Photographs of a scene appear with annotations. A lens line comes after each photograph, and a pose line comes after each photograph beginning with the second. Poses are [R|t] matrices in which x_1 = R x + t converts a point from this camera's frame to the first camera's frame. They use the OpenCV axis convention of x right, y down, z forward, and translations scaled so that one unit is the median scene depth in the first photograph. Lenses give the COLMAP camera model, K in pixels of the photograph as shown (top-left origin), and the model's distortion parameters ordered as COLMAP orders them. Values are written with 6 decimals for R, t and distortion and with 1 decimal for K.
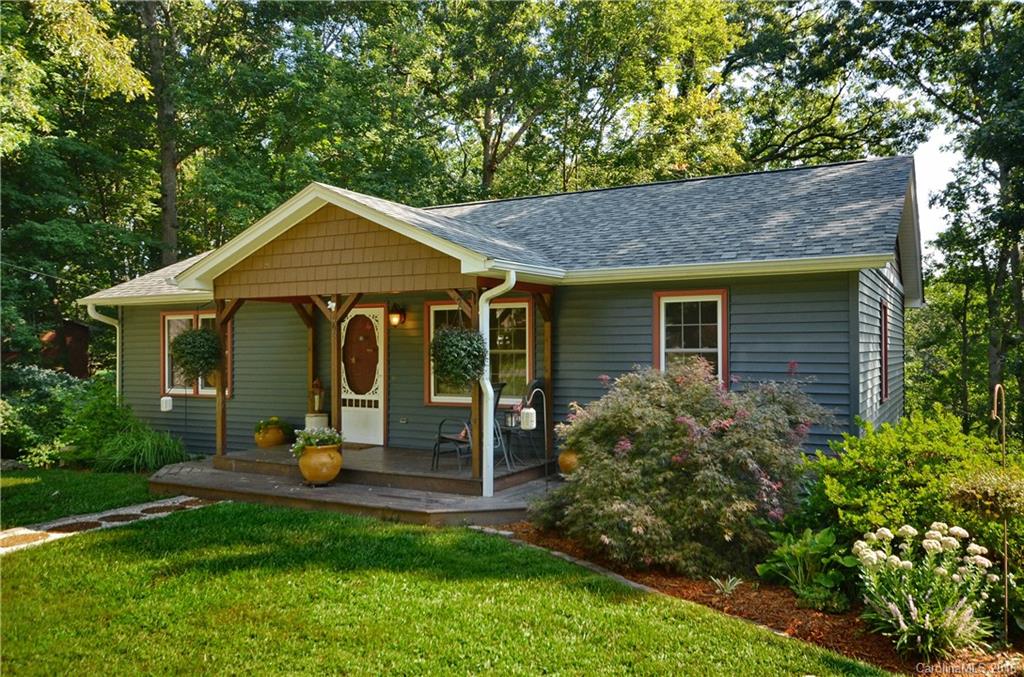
lens RADIAL K [[777.5, 0, 540.9], [0, 777.5, 346.4], [0, 0, 1]] dist [0.004873, 0.019948]
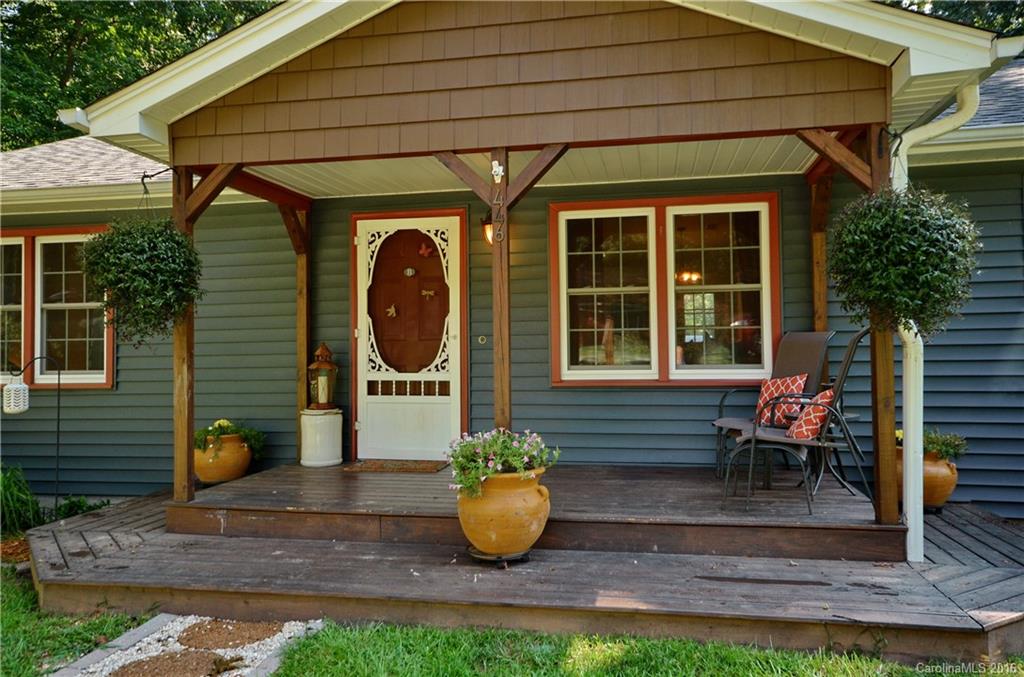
lens RADIAL K [[777.5, 0, 514.7], [0, 777.5, 330.2], [0, 0, 1]] dist [0.004873, 0.019948]
pose [[0.955026, -0.003372, 0.296502, -0.327848], [0.008505, 0.999835, -0.016023, 0.041603], [-0.296399, 0.017824, 0.954898, 0.449385]]
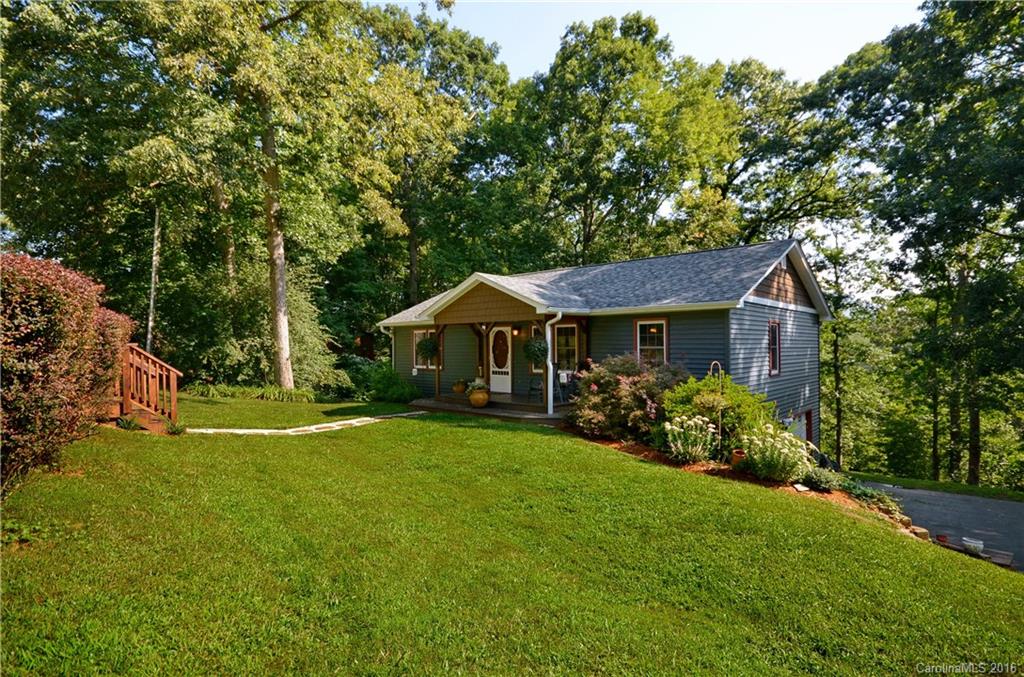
lens RADIAL K [[500.5, 0, 509.7], [0, 500.5, 345.7], [0, 0, 1]] dist [0.000870, 0.000763]
pose [[0.968242, -0.002089, -0.250008, 0.128106], [0.003058, 0.999989, 0.003487, -0.004388], [0.249998, -0.004141, 0.968238, -0.292252]]
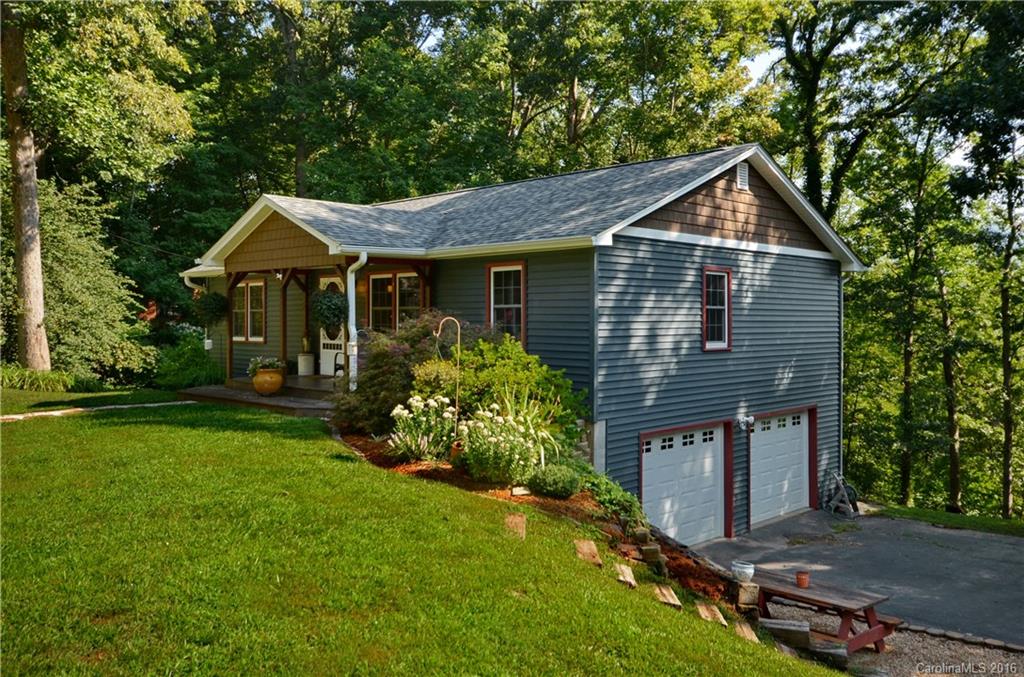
lens RADIAL K [[807.3, 0, 516.9], [0, 807.3, 331.2], [0, 0, 1]] dist [-0.000858, 0.004987]
pose [[0.963221, 0.007410, -0.268610, 0.470617], [-0.001775, 0.999773, 0.021215, 0.015134], [0.268706, -0.019958, 0.963015, -0.290449]]
